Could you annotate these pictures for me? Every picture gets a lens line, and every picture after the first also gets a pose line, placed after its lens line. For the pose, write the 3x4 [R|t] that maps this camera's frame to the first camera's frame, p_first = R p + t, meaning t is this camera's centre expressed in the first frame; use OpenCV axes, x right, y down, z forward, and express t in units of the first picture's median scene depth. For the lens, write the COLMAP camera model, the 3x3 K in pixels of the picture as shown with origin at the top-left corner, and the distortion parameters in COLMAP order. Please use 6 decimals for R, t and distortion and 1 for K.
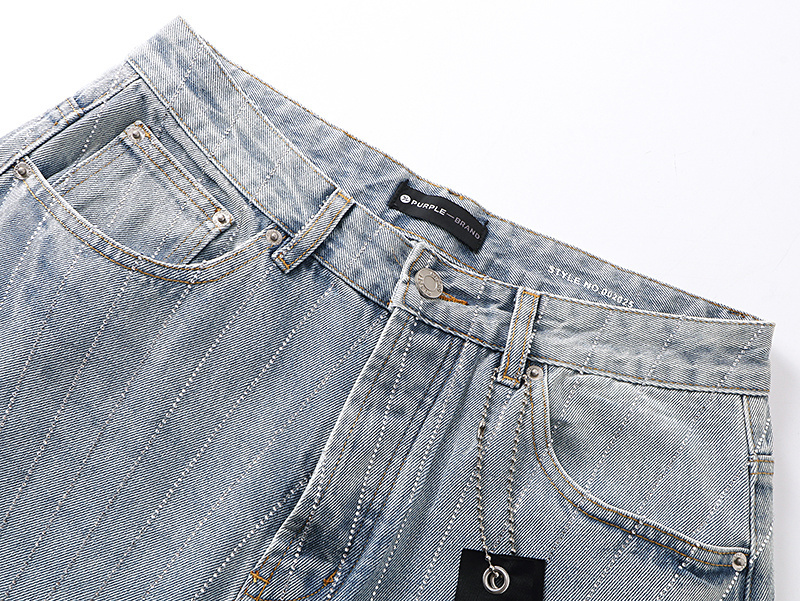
lens RADIAL K [[791.5, 0, 373.7], [0, 791.5, 300.6], [0, 0, 1]] dist [-0.001078, 0.004578]
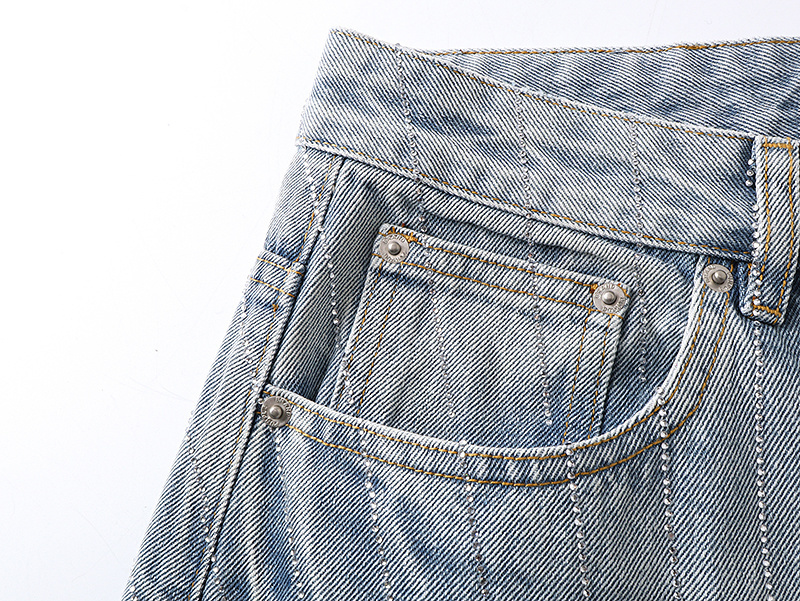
lens RADIAL K [[791.5, 0, 373.7], [0, 791.5, 300.6], [0, 0, 1]] dist [-0.001078, 0.004578]
pose [[0.847522, -0.516478, -0.122297, -0.264581], [0.523487, 0.851430, 0.032069, -0.205688], [0.087564, -0.091201, 0.991975, 0.434771]]
